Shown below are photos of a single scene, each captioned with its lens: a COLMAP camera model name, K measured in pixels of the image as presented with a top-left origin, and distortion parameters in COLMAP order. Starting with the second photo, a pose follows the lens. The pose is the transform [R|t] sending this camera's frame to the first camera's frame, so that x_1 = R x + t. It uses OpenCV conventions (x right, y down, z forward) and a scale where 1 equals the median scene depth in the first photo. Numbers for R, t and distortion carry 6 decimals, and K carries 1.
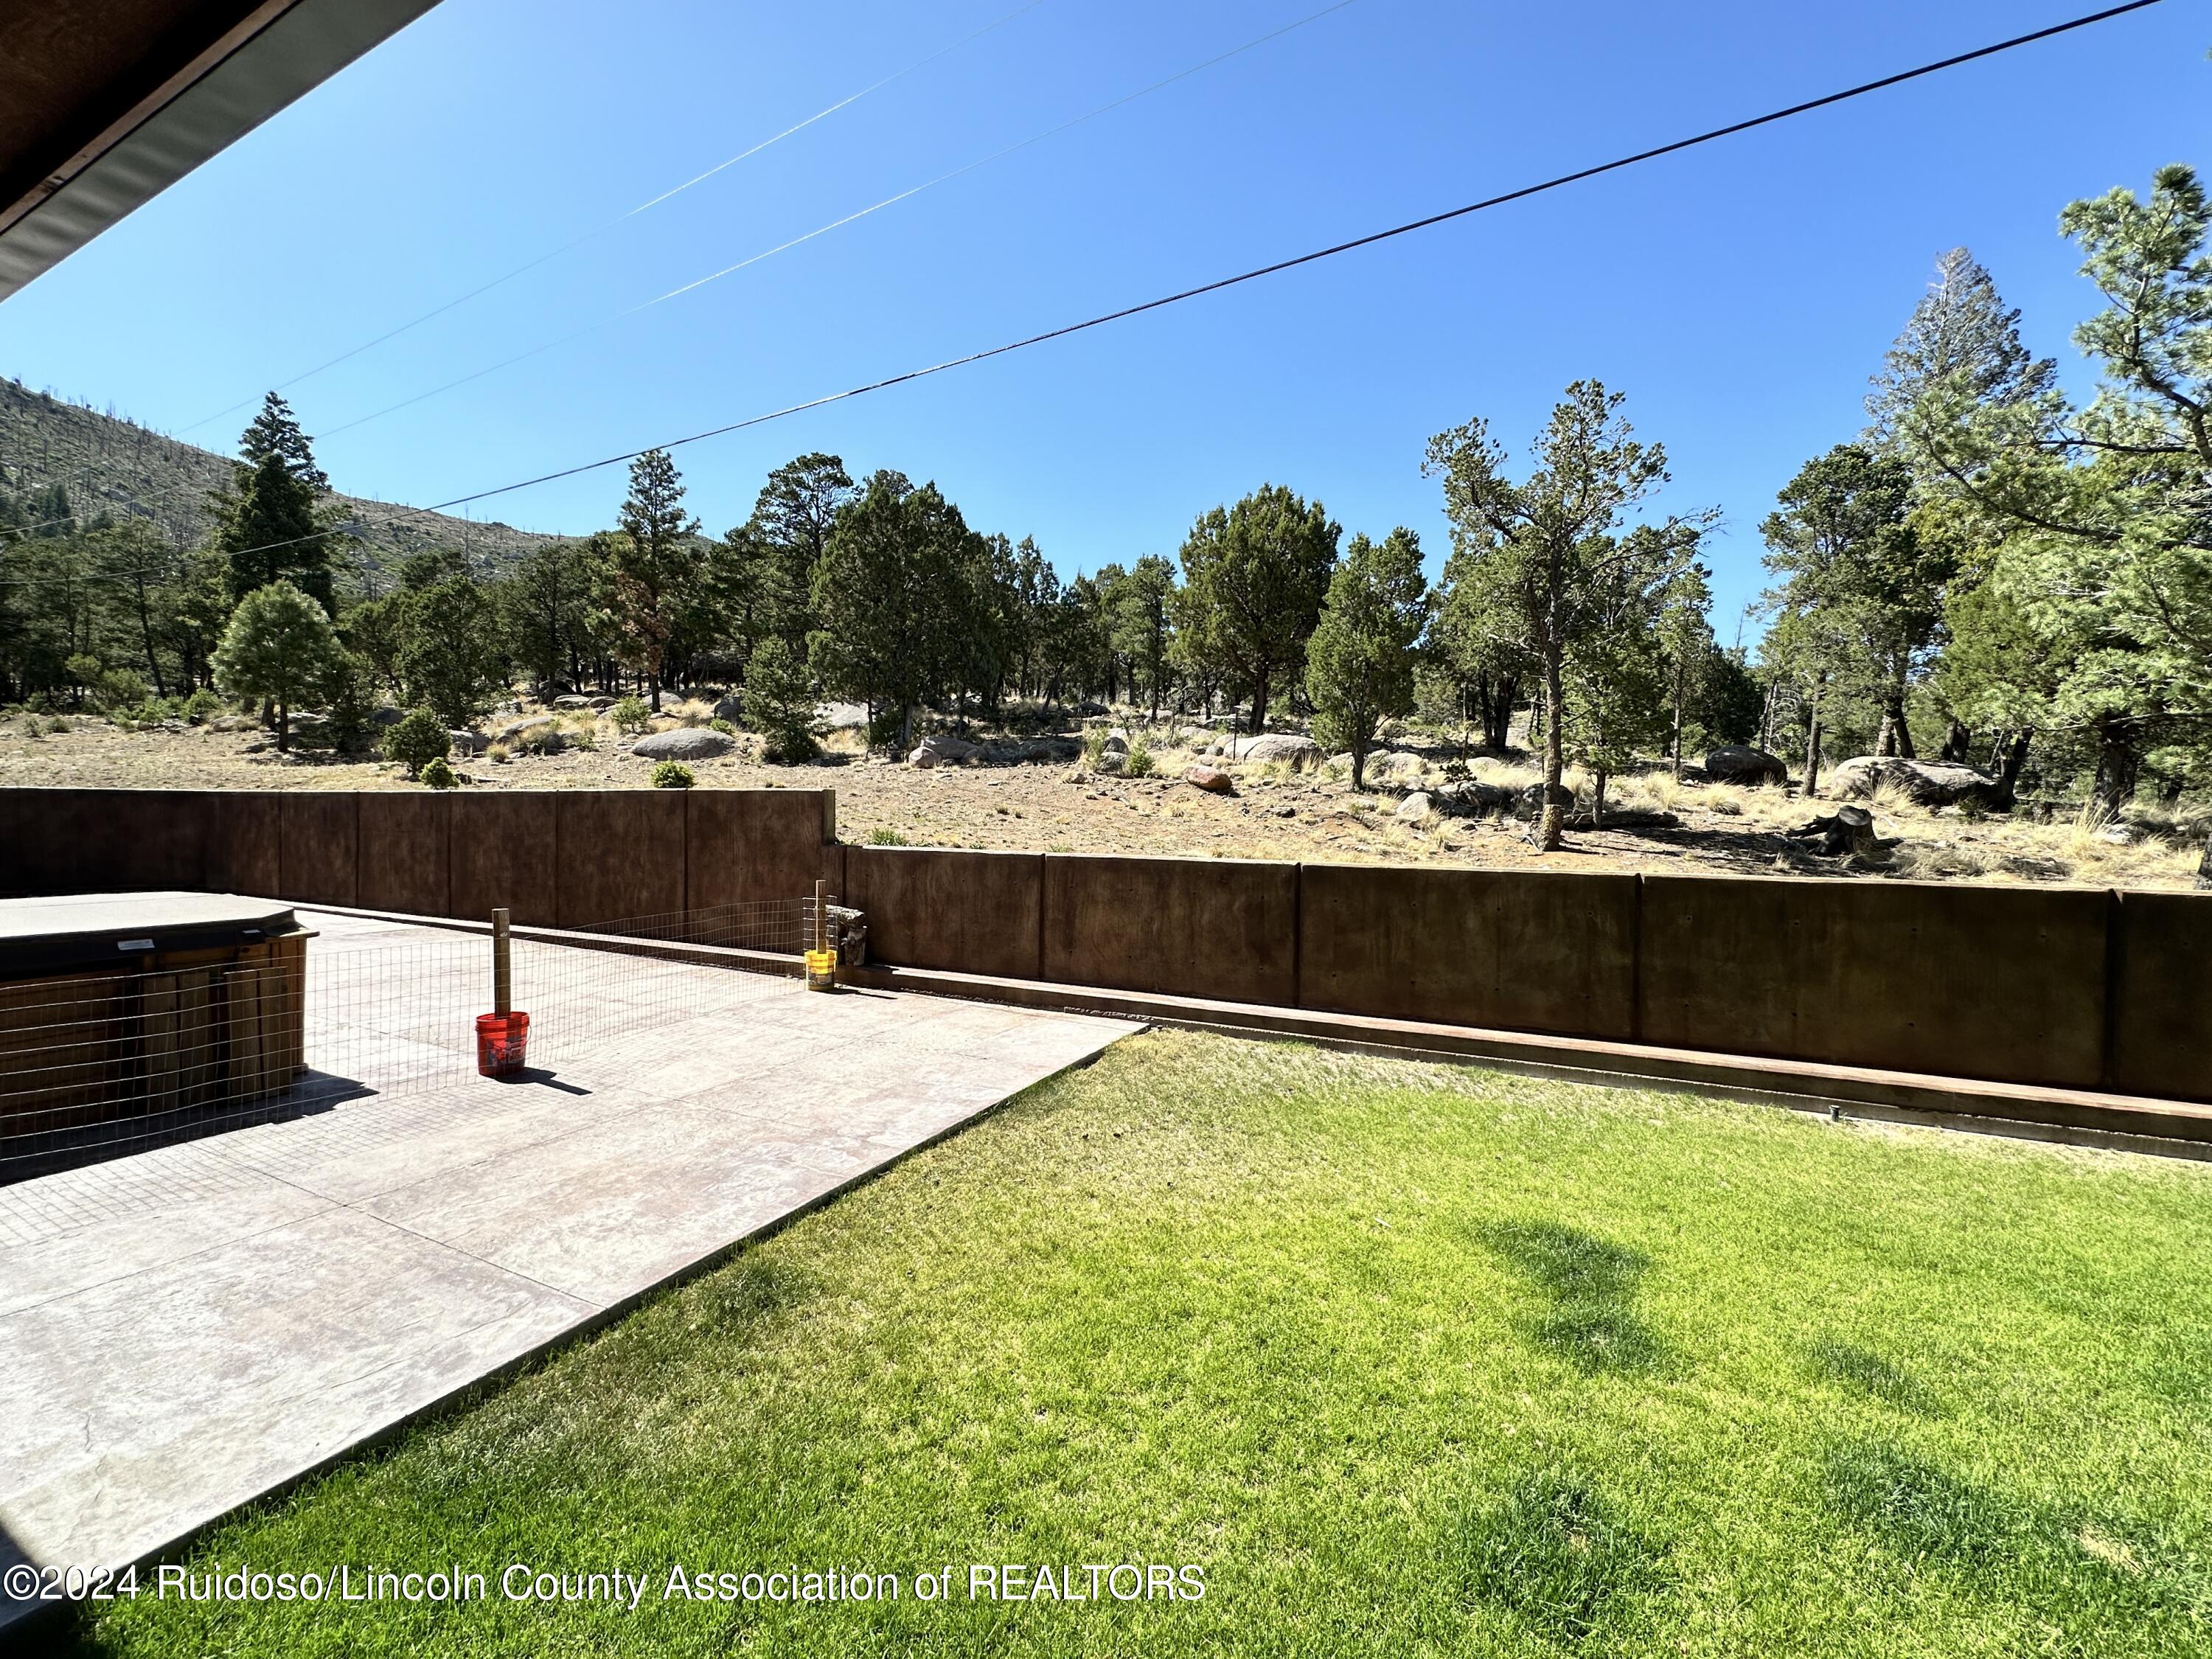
lens RADIAL K [[879.3, 0, 1107.5], [0, 879.3, 833.0], [0, 0, 1]] dist [-0.002924, 0.000149]
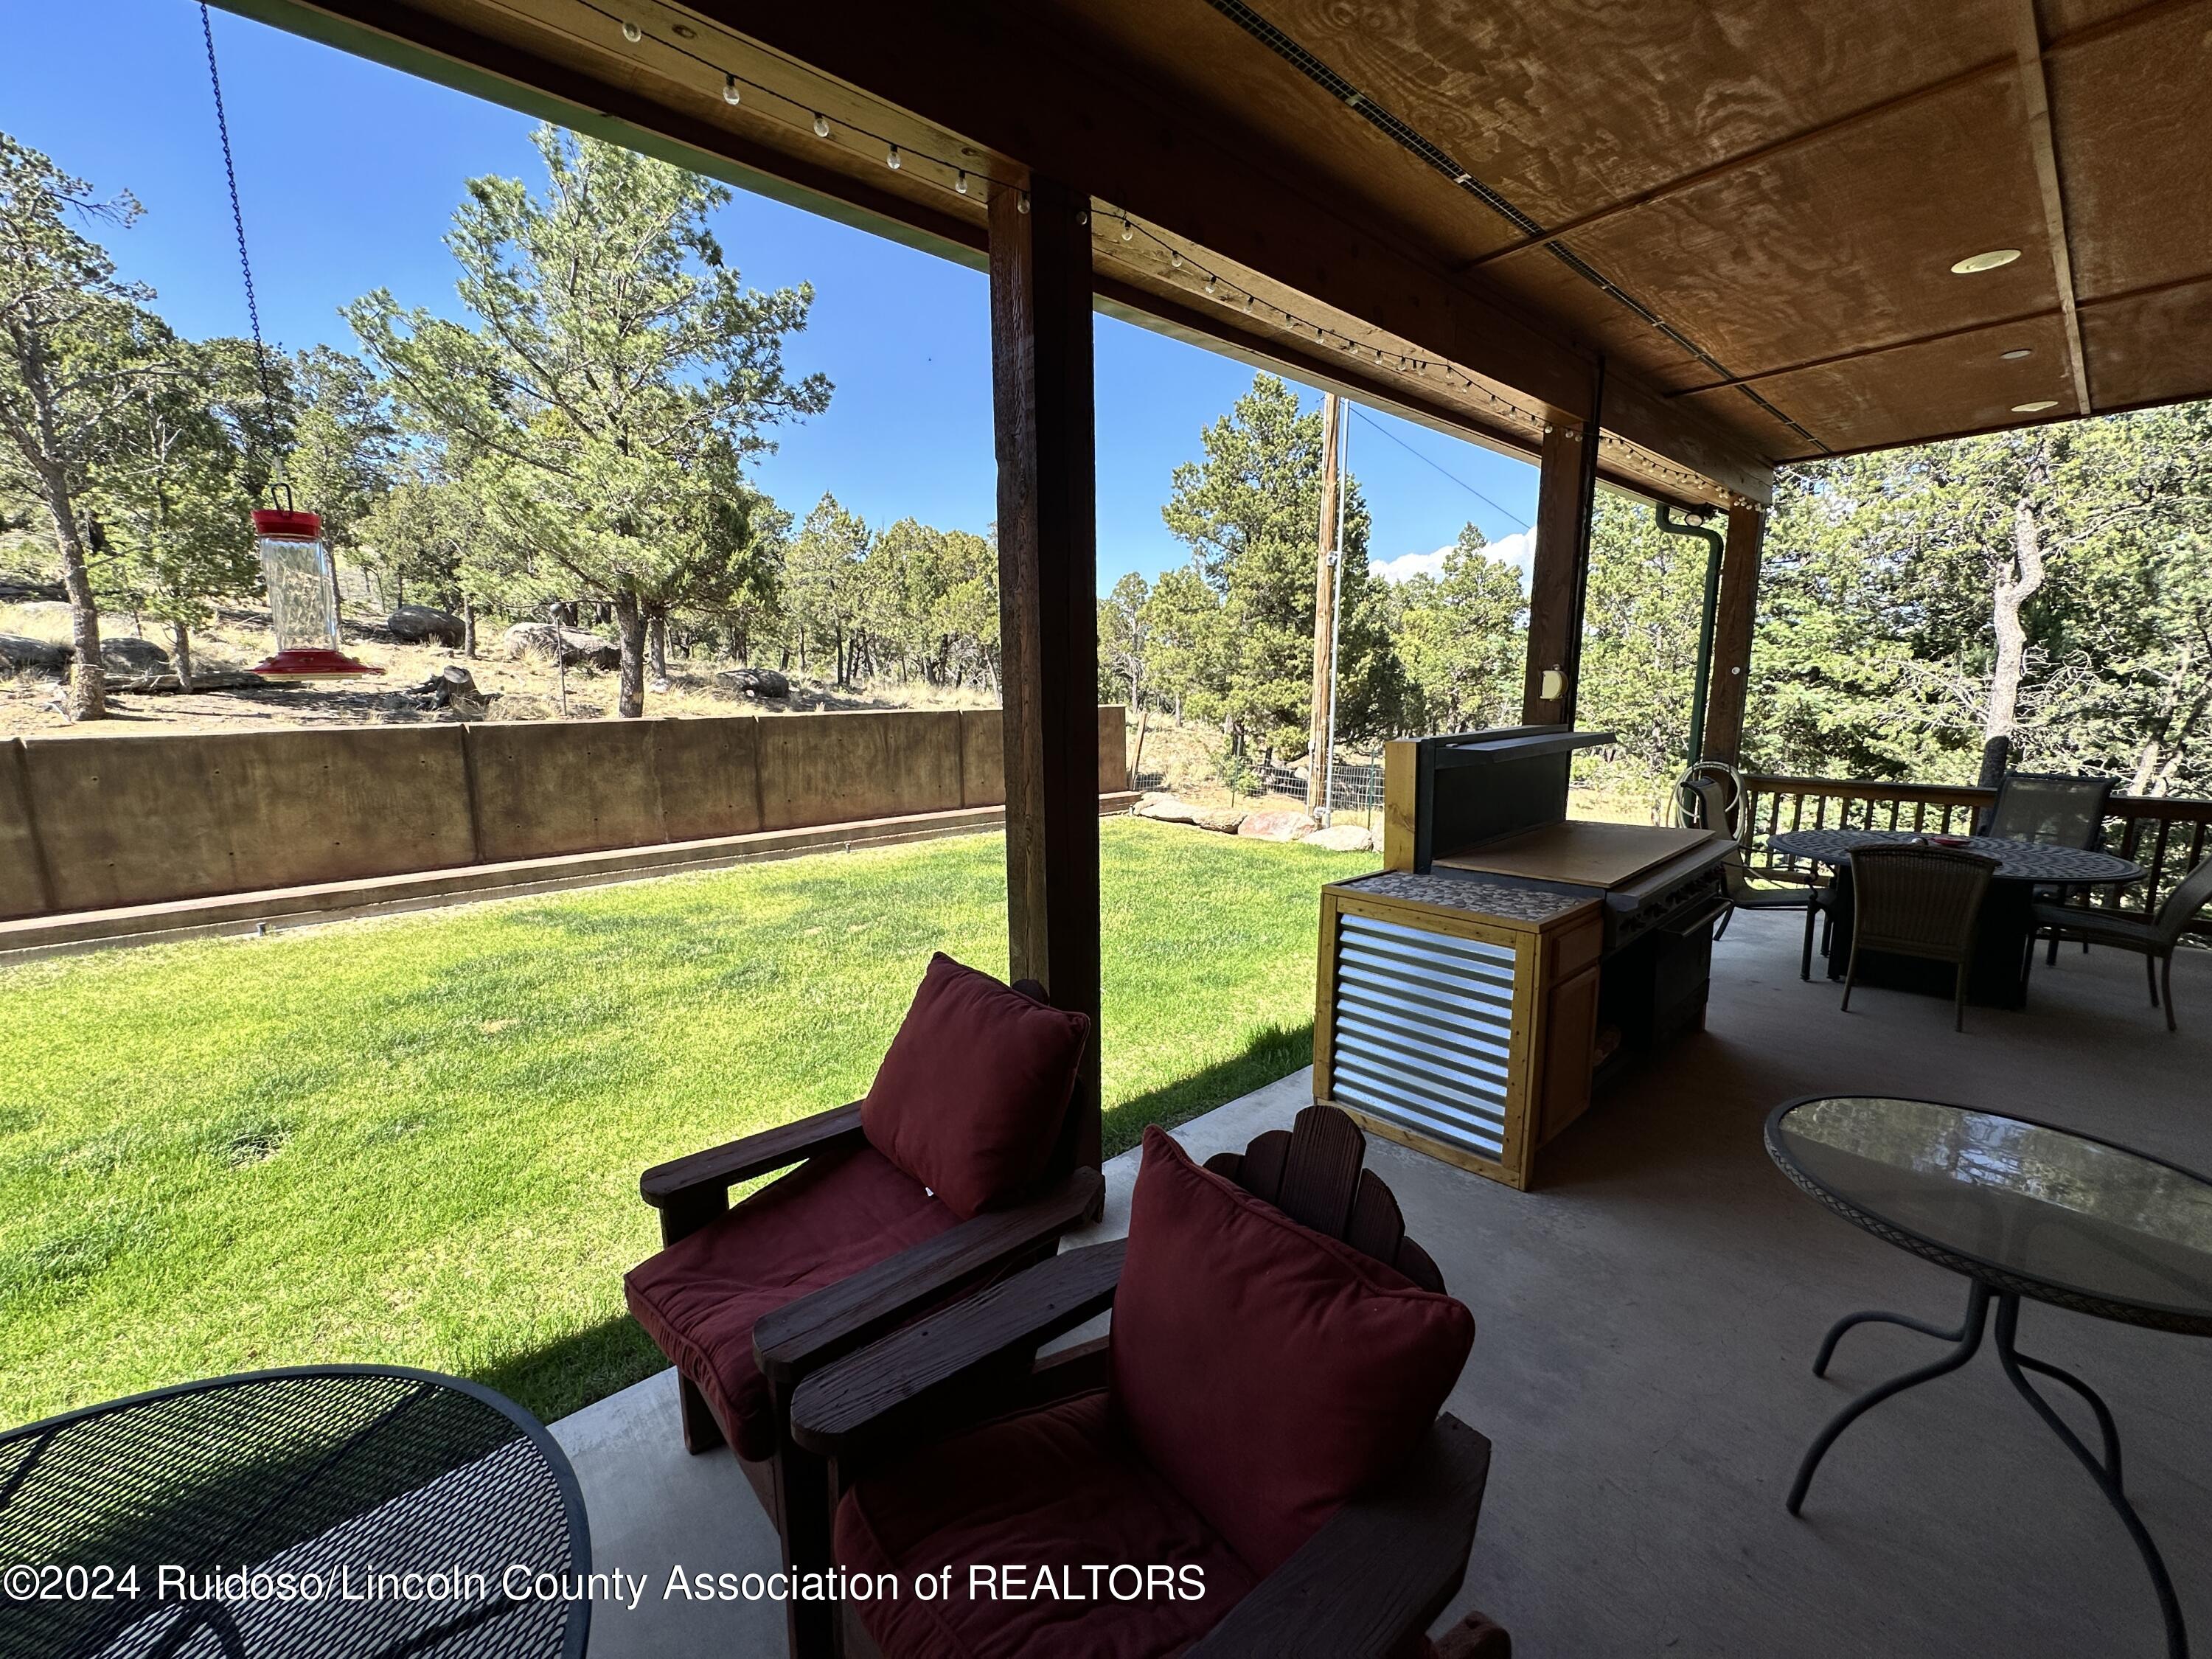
lens RADIAL K [[879.3, 0, 1100.5], [0, 879.3, 831.7], [0, 0, 1]] dist [-0.002924, 0.000149]
pose [[0.396039, -0.170727, 0.902222, 0.156354], [0.029604, 0.984426, 0.173287, 0.012742], [-0.917756, -0.041919, 0.394926, -0.334663]]
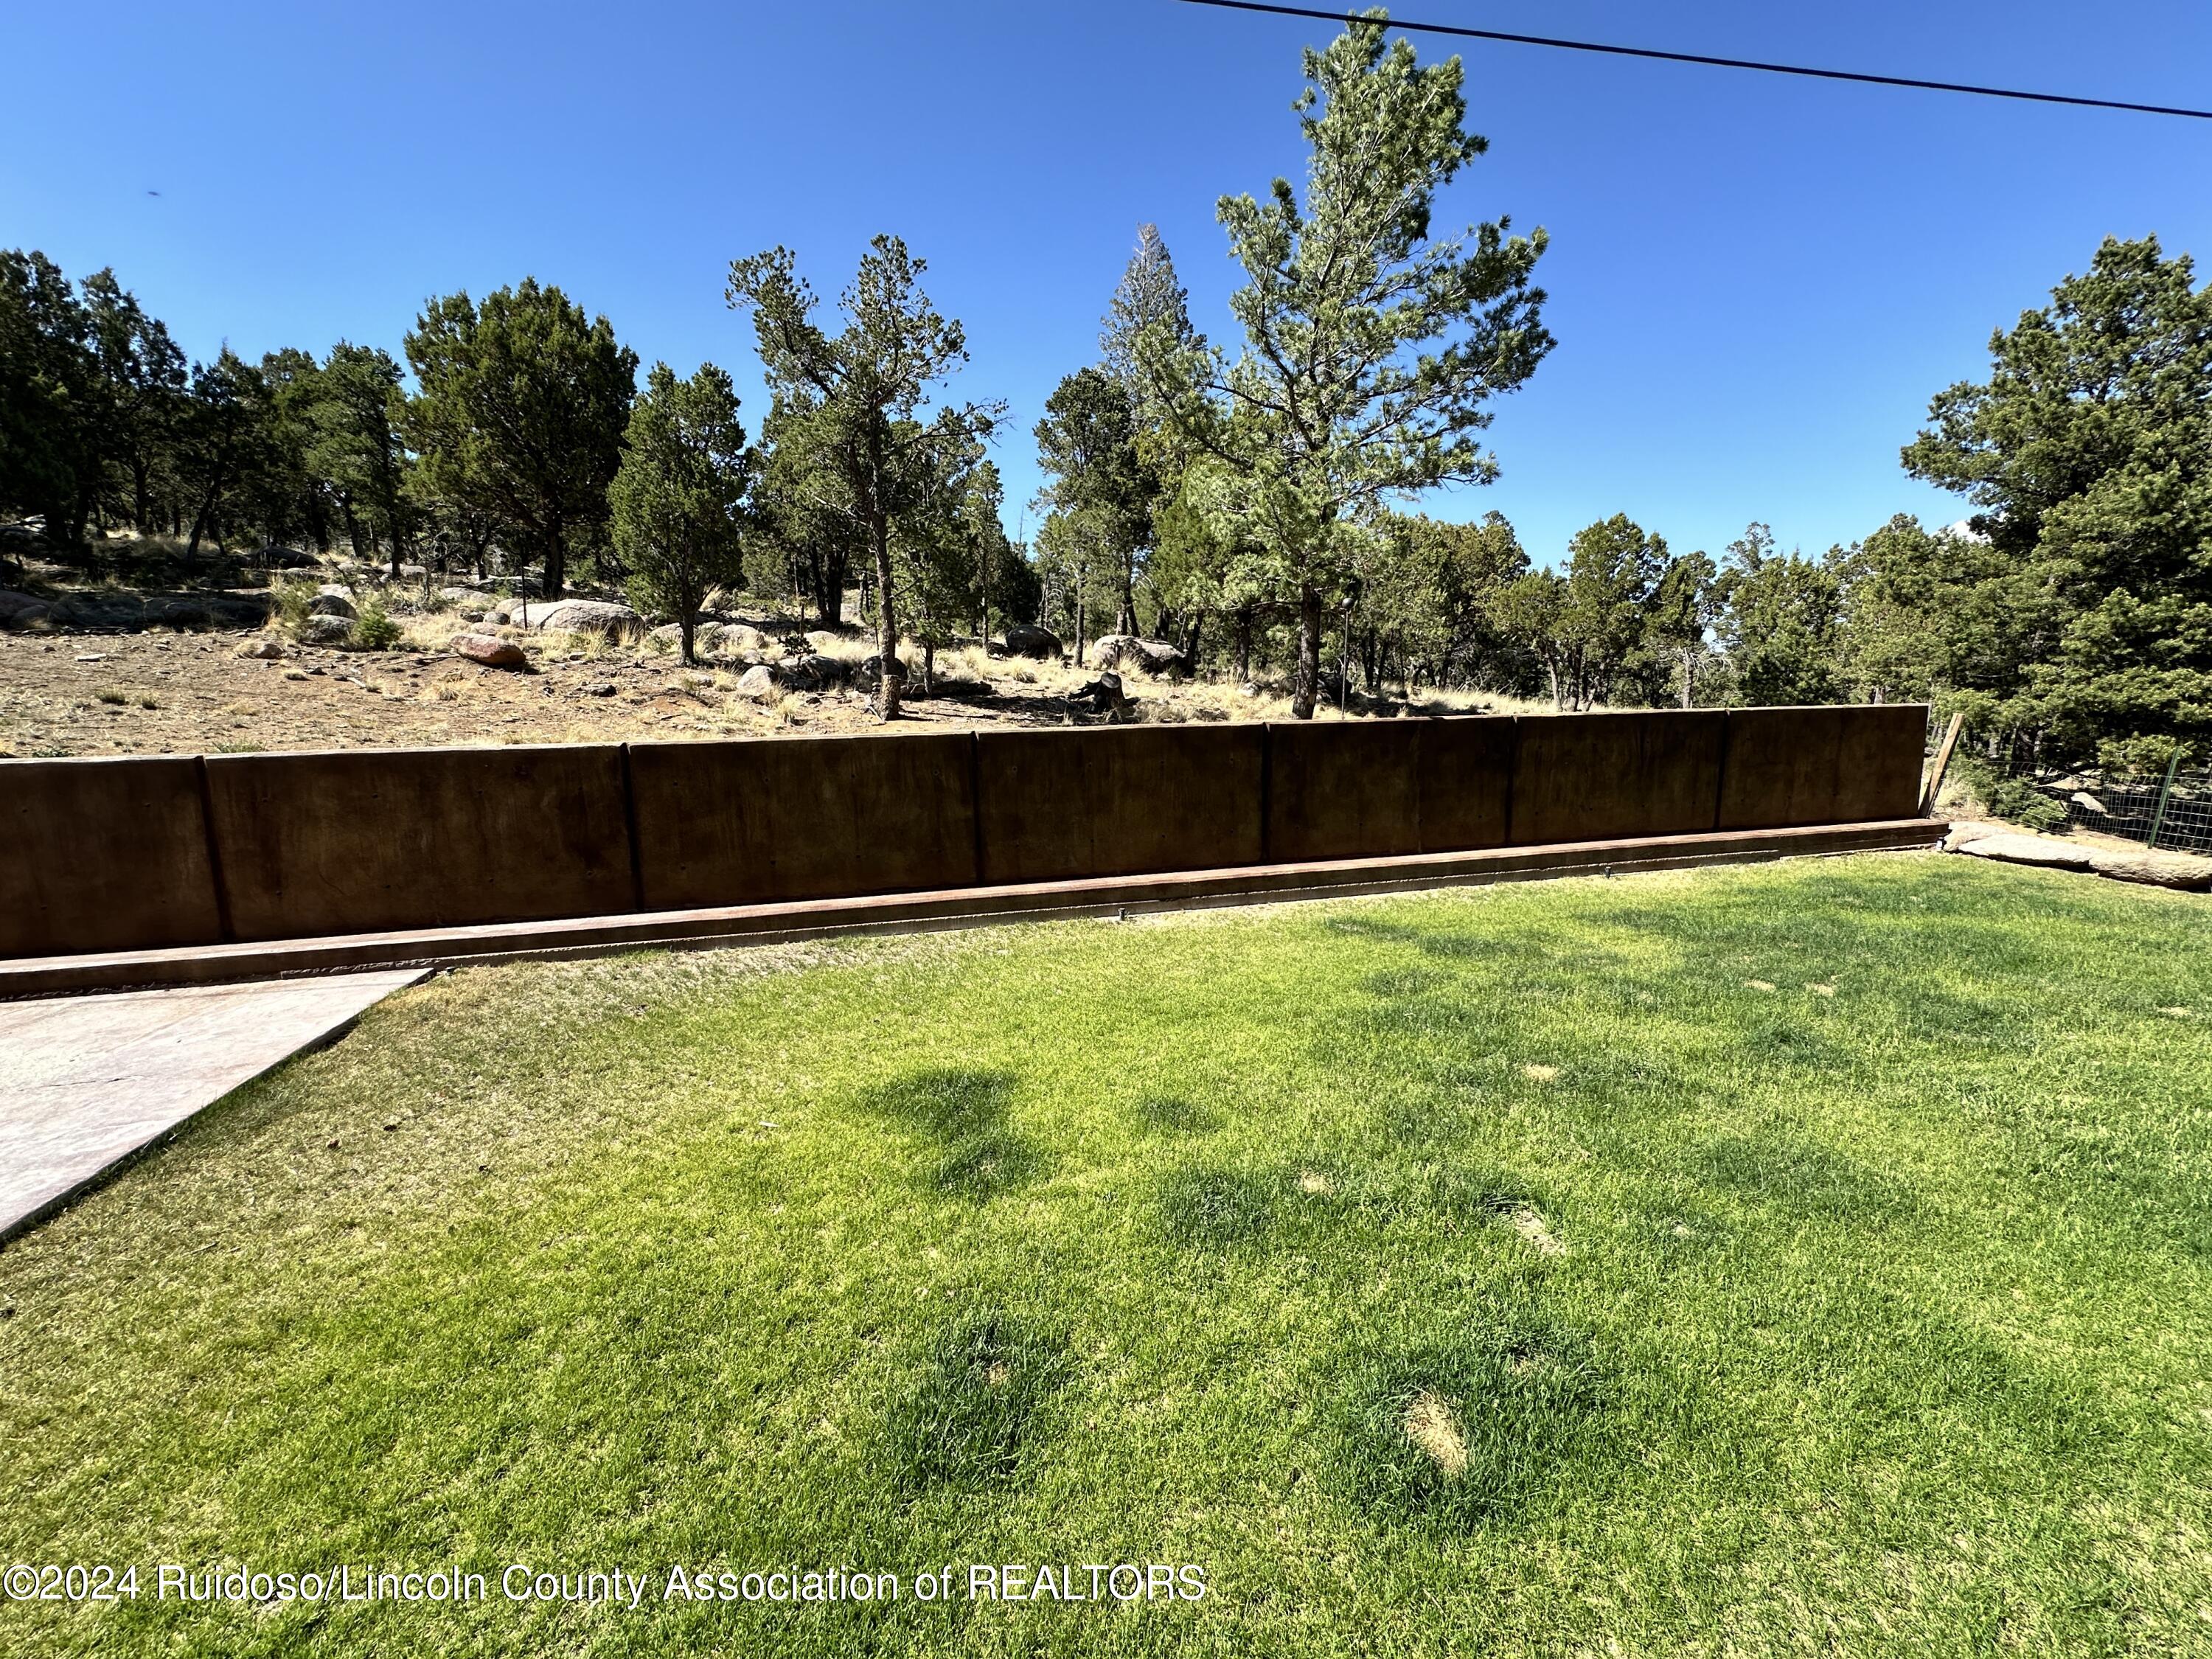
lens RADIAL K [[879.3, 0, 1098.4], [0, 879.3, 828.6], [0, 0, 1]] dist [-0.002924, 0.000149]
pose [[0.761359, -0.125259, 0.636115, 0.017000], [0.042928, 0.988746, 0.143316, 0.012674], [-0.646908, -0.081808, 0.758168, 0.058158]]
